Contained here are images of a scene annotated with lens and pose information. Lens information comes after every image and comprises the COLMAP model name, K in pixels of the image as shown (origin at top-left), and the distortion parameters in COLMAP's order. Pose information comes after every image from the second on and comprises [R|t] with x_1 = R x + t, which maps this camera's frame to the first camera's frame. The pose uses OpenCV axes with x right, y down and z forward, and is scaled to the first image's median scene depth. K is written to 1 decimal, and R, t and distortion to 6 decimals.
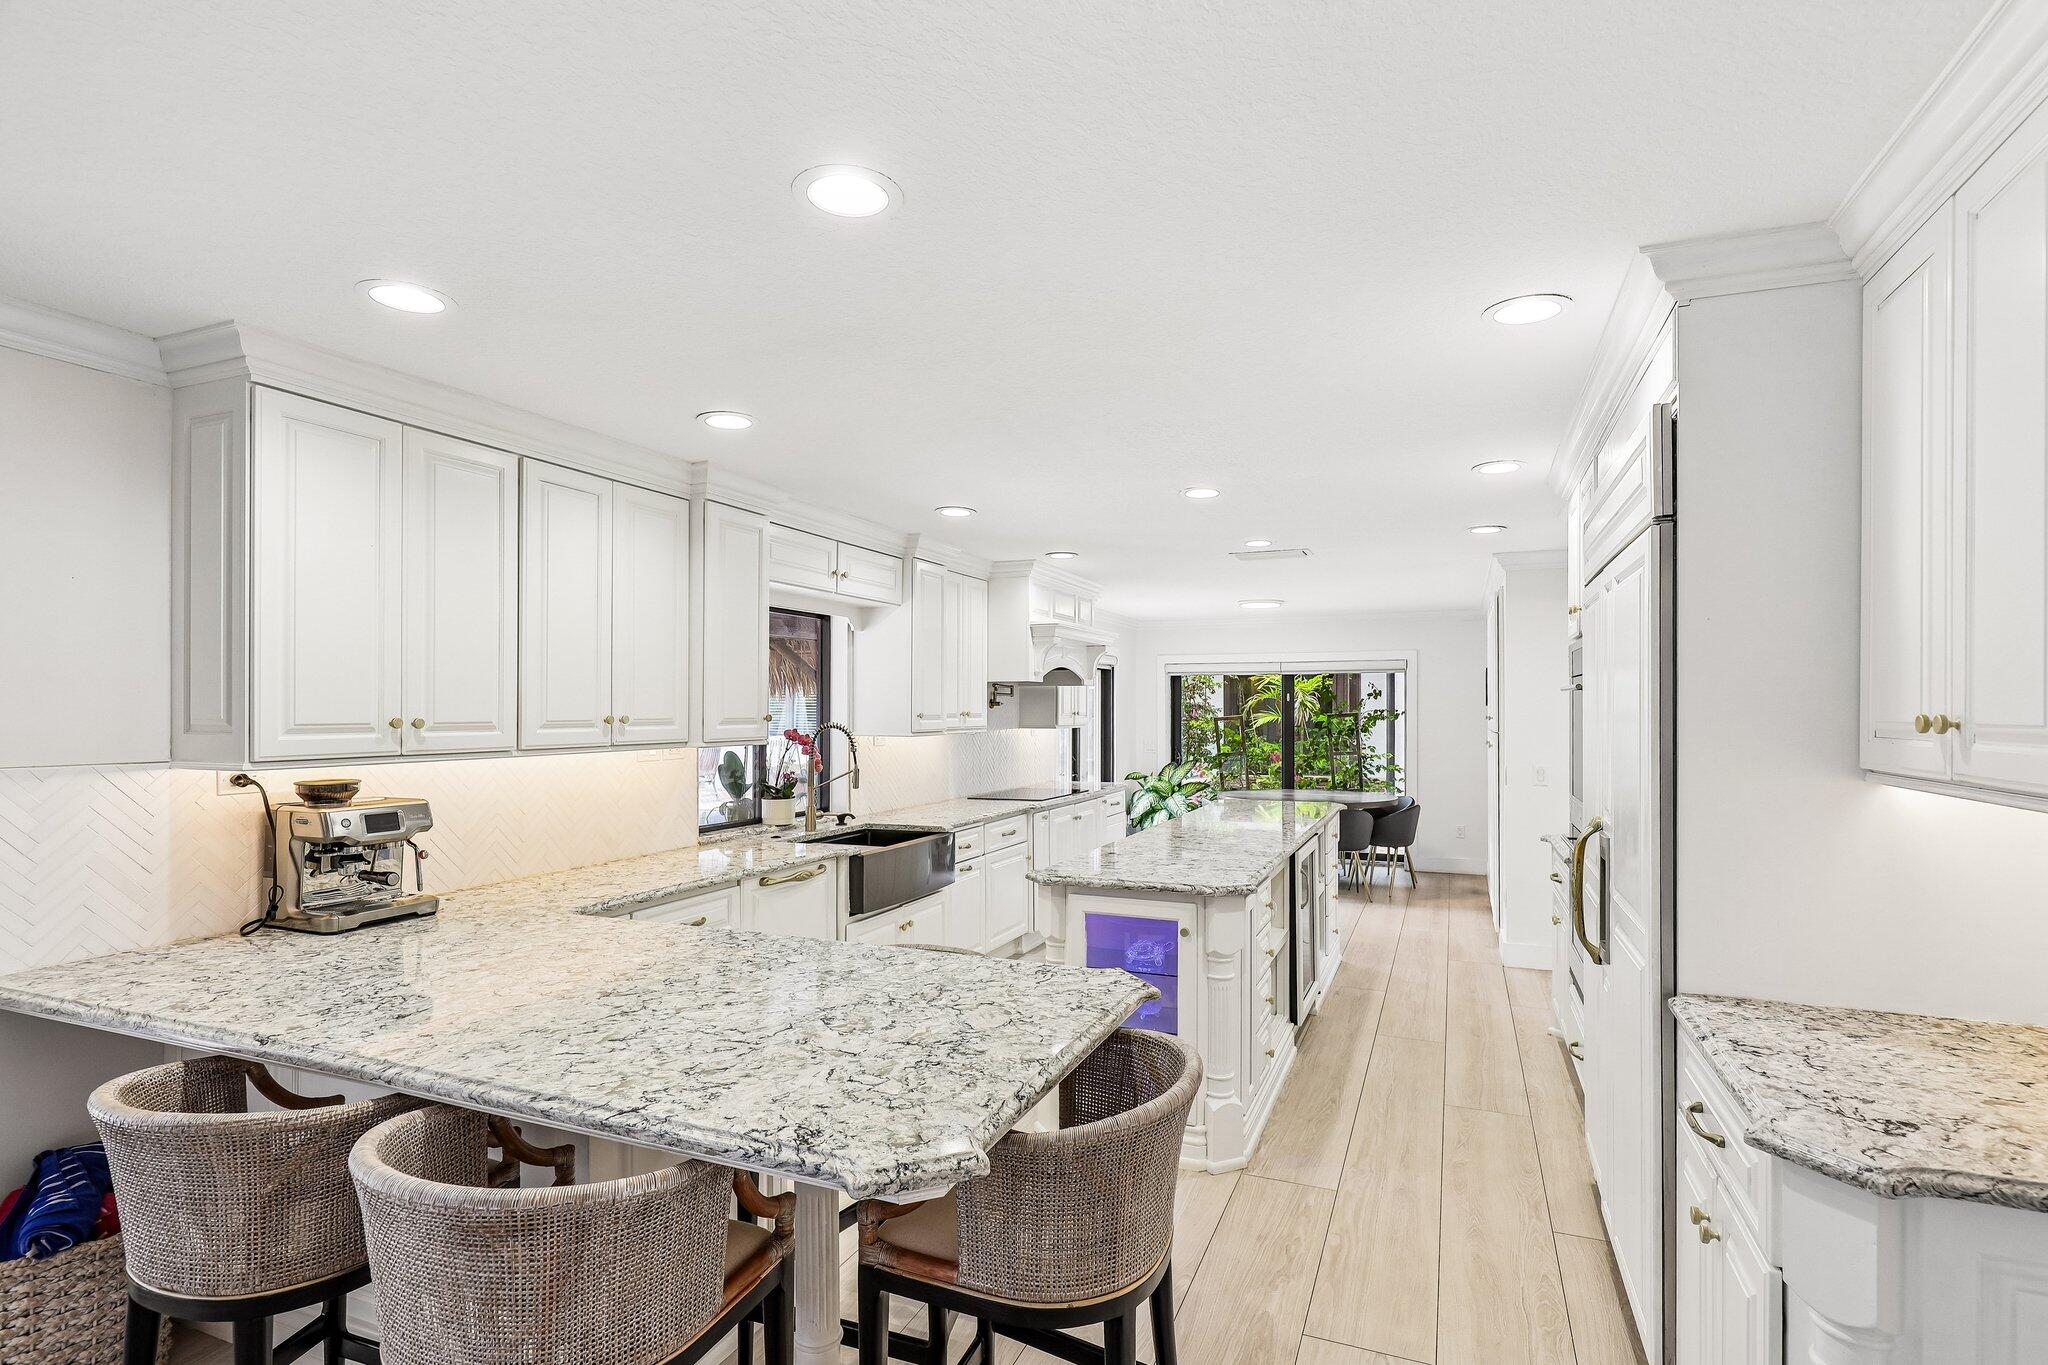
lens RADIAL K [[1030.4, 0, 1031.3], [0, 1030.4, 695.8], [0, 0, 1]] dist [-0.001158, -0.000020]
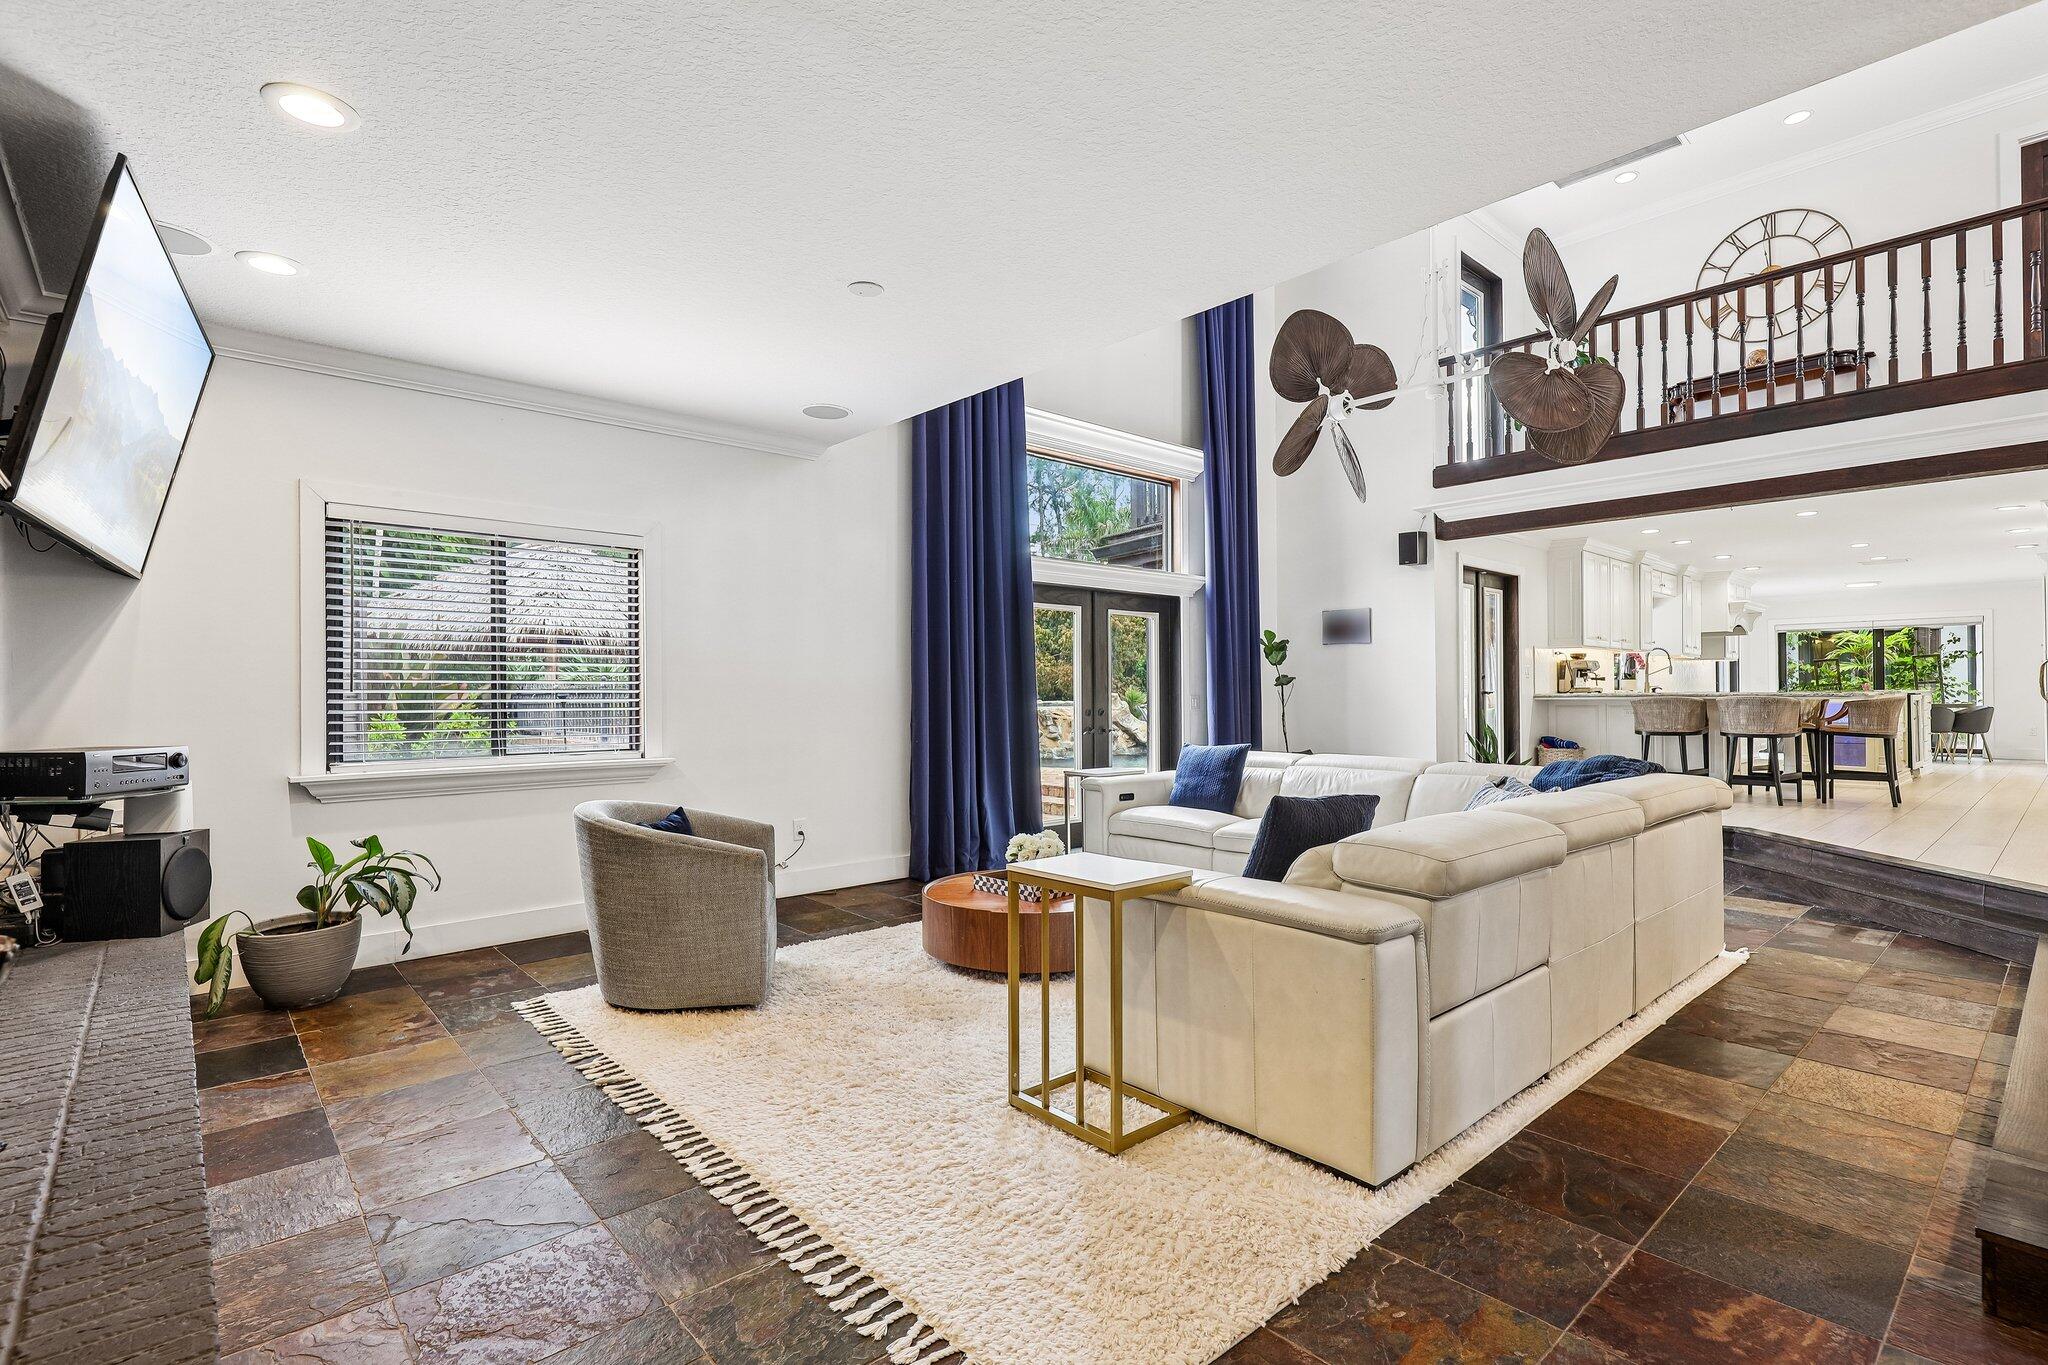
lens RADIAL K [[964.7, 0, 1021.2], [0, 964.7, 686.8], [0, 0, 1]] dist [-0.000300, 0.000171]
pose [[0.901784, -0.010850, -0.432052, -0.264014], [0.012491, 0.999922, 0.000962, 0.046075], [0.432007, -0.006264, 0.901848, -0.786360]]
